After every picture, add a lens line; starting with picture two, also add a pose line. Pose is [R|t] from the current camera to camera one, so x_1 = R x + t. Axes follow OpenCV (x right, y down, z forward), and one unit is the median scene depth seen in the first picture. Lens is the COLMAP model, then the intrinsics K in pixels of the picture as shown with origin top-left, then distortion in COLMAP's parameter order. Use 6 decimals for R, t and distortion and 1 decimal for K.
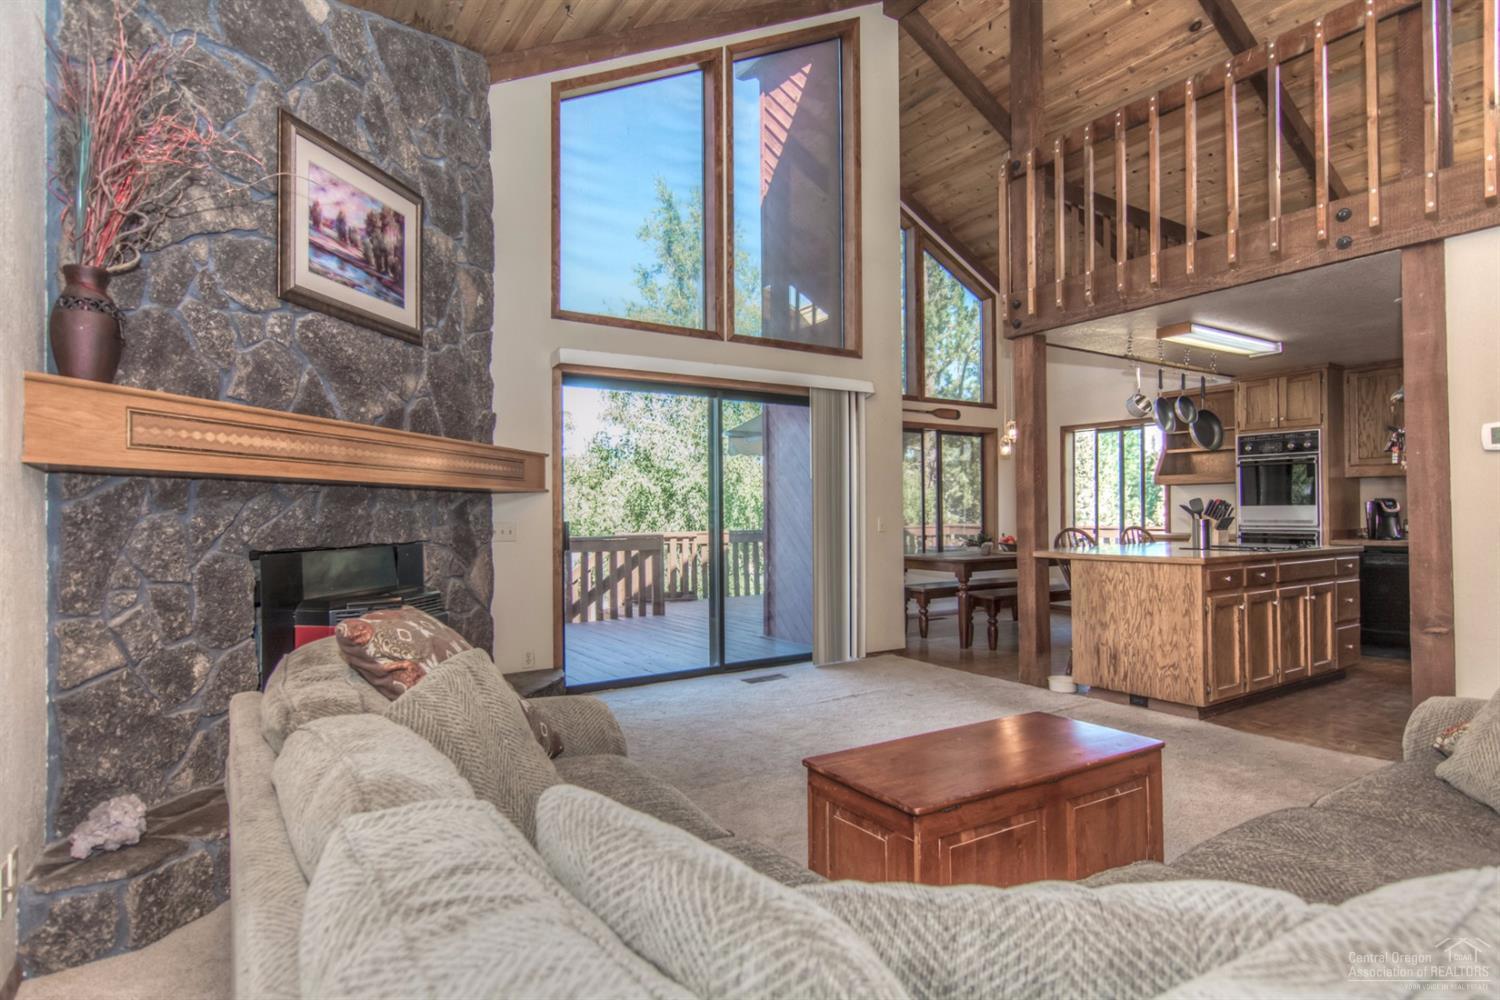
lens RADIAL K [[794.1, 0, 750.0], [0, 794.1, 500.0], [0, 0, 1]] dist [-0.001408, -0.000072]
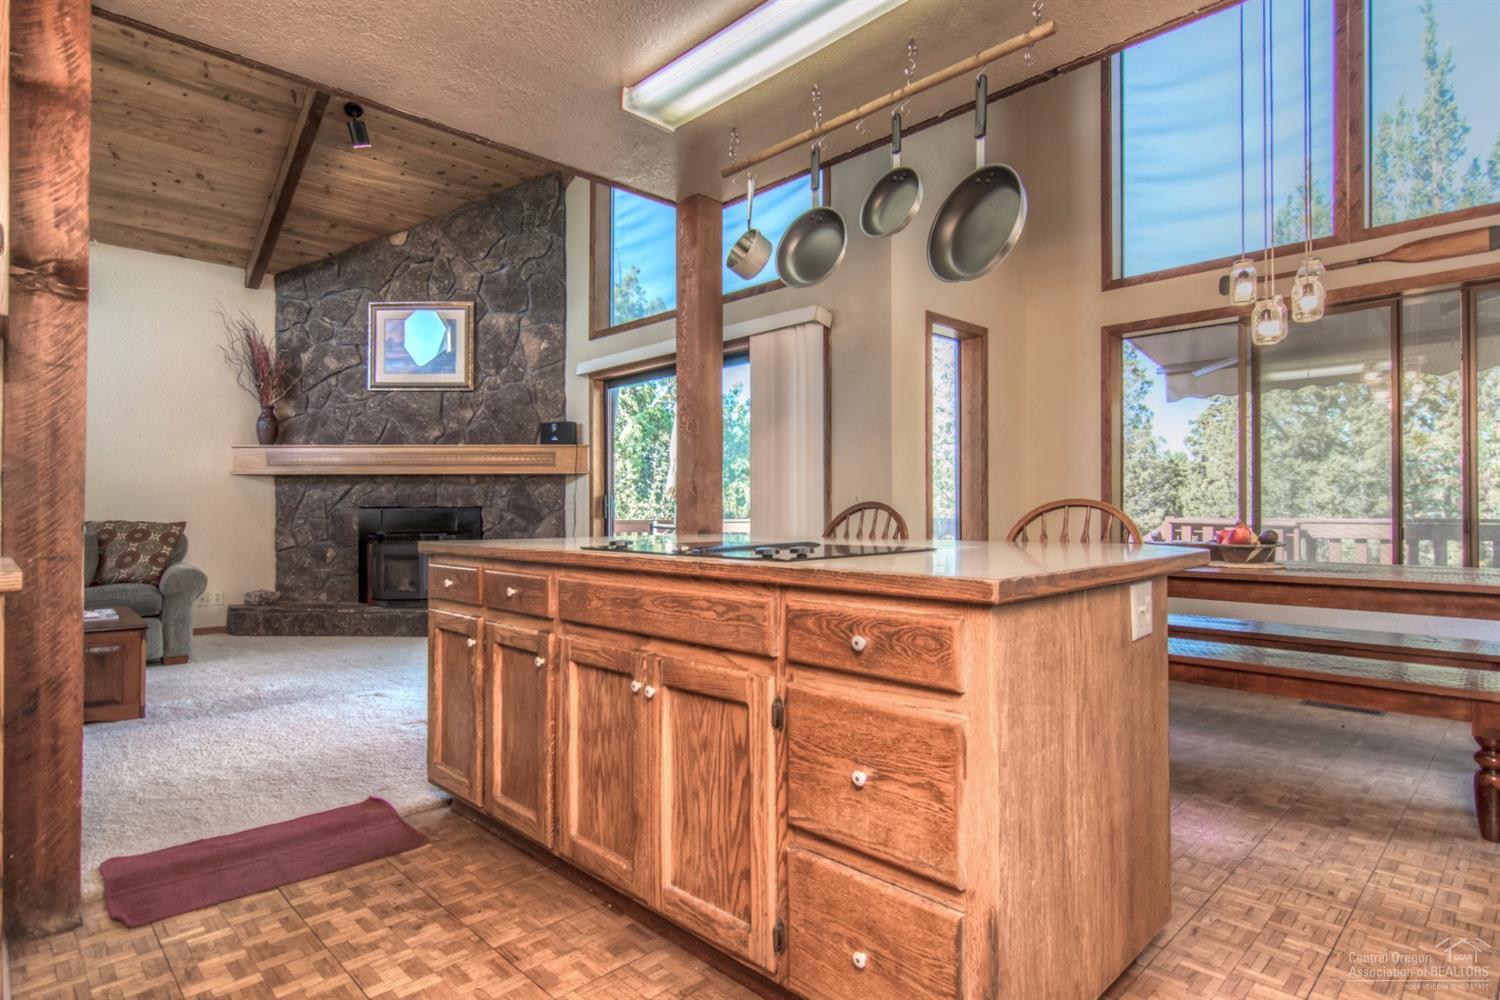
lens RADIAL K [[794.1, 0, 750.0], [0, 794.1, 500.0], [0, 0, 1]] dist [-0.001408, -0.000072]
pose [[0.186547, -0.002738, -0.982442, 1.636204], [0.017345, 0.999849, 0.000507, 0.057097], [0.982293, -0.017135, 0.186567, 1.525880]]
